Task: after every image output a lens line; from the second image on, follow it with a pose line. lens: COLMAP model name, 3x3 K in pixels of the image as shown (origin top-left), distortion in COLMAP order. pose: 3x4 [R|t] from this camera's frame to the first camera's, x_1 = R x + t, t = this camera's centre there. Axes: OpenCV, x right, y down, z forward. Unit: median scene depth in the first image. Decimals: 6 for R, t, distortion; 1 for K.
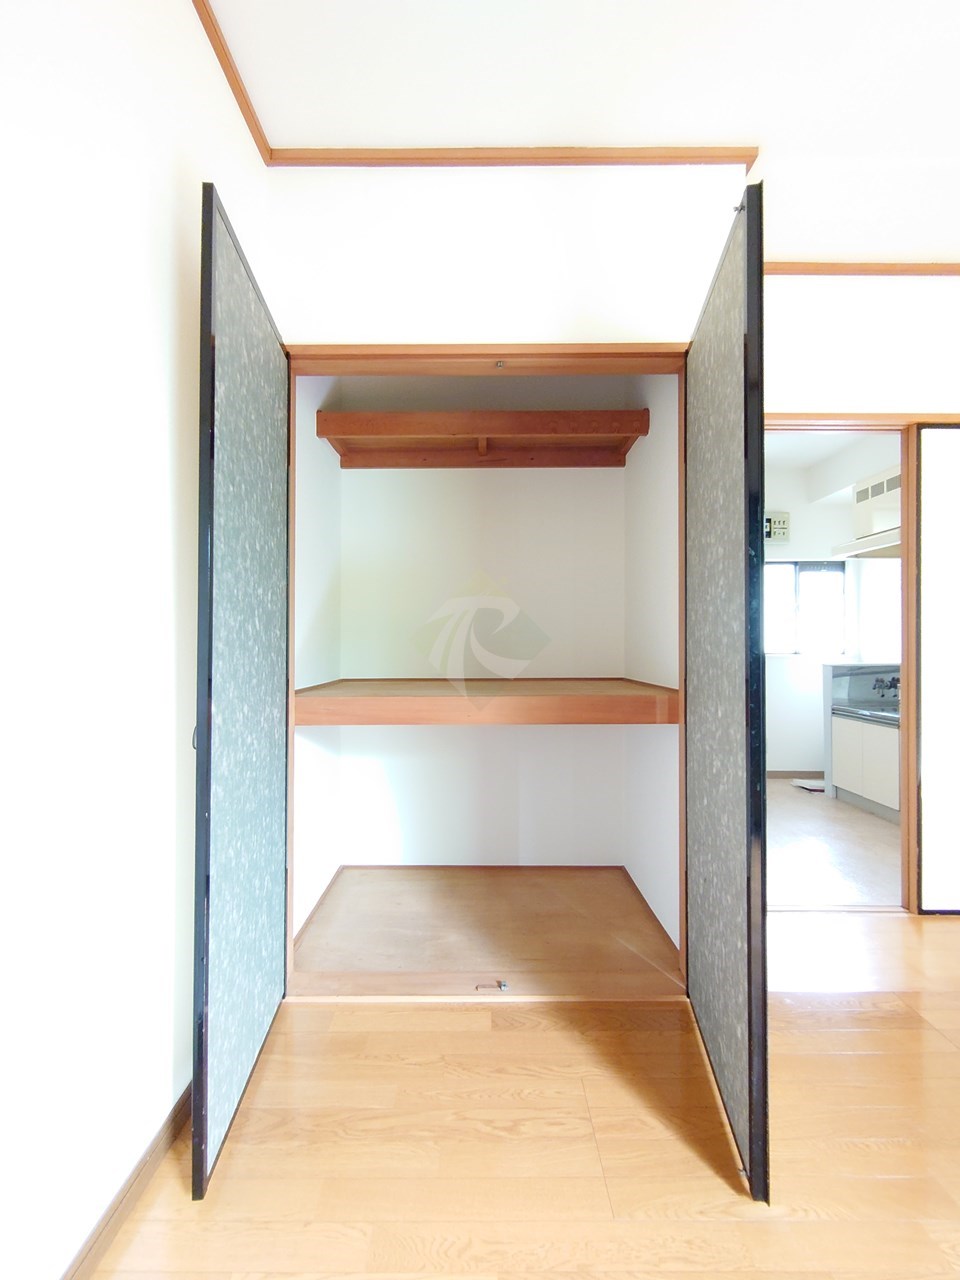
lens RADIAL K [[552.8, 0, 477.6], [0, 552.8, 640.5], [0, 0, 1]] dist [-0.001267, 0.000013]
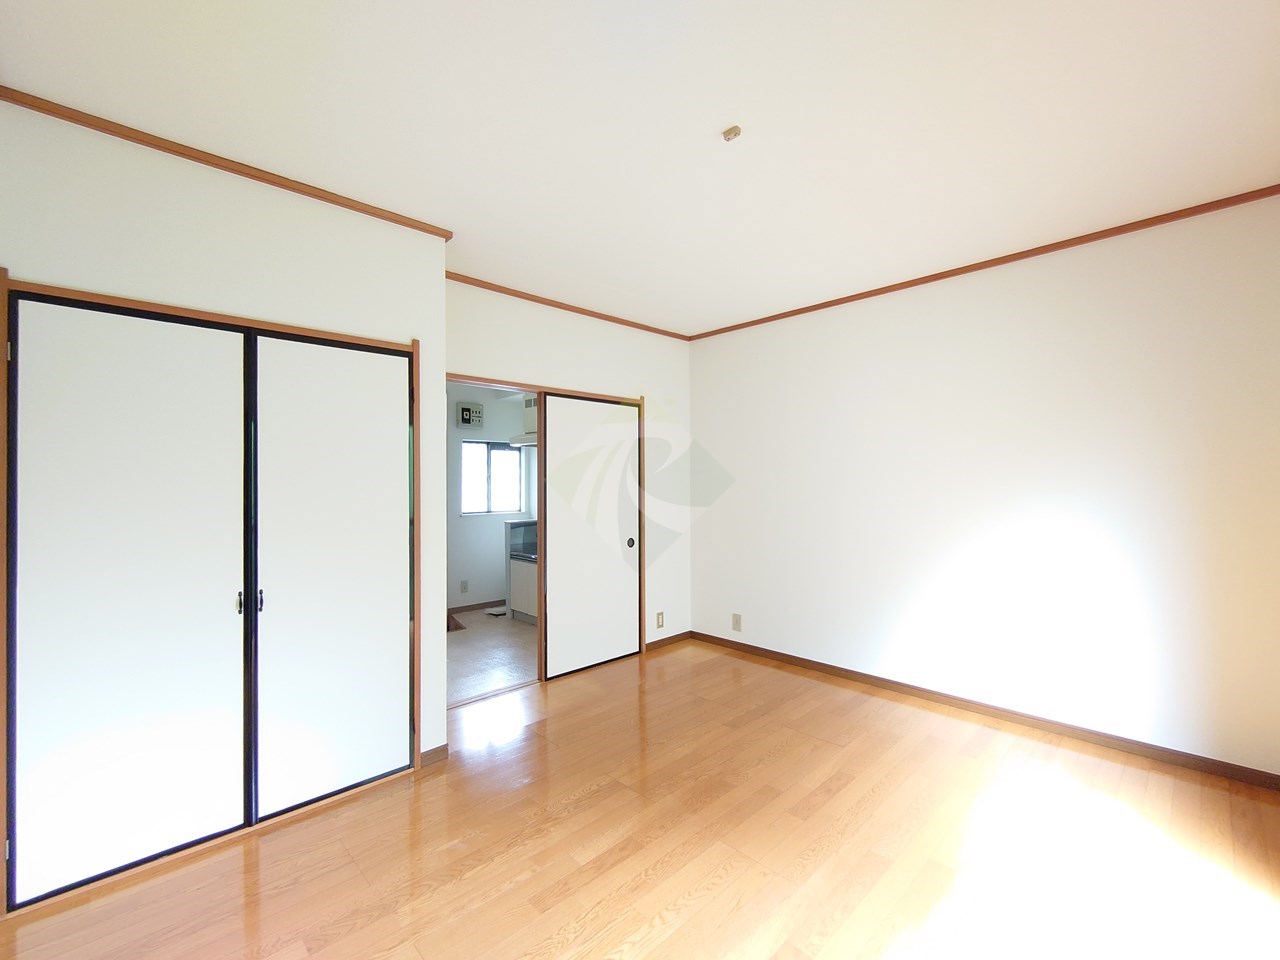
lens RADIAL K [[552.8, 0, 644.4], [0, 552.8, 484.4], [0, 0, 1]] dist [-0.001267, 0.000013]
pose [[0.711629, -0.005683, 0.702532, -0.110356], [-0.004353, 0.999912, 0.012497, -0.083656], [-0.702542, -0.011951, 0.711542, -0.263359]]
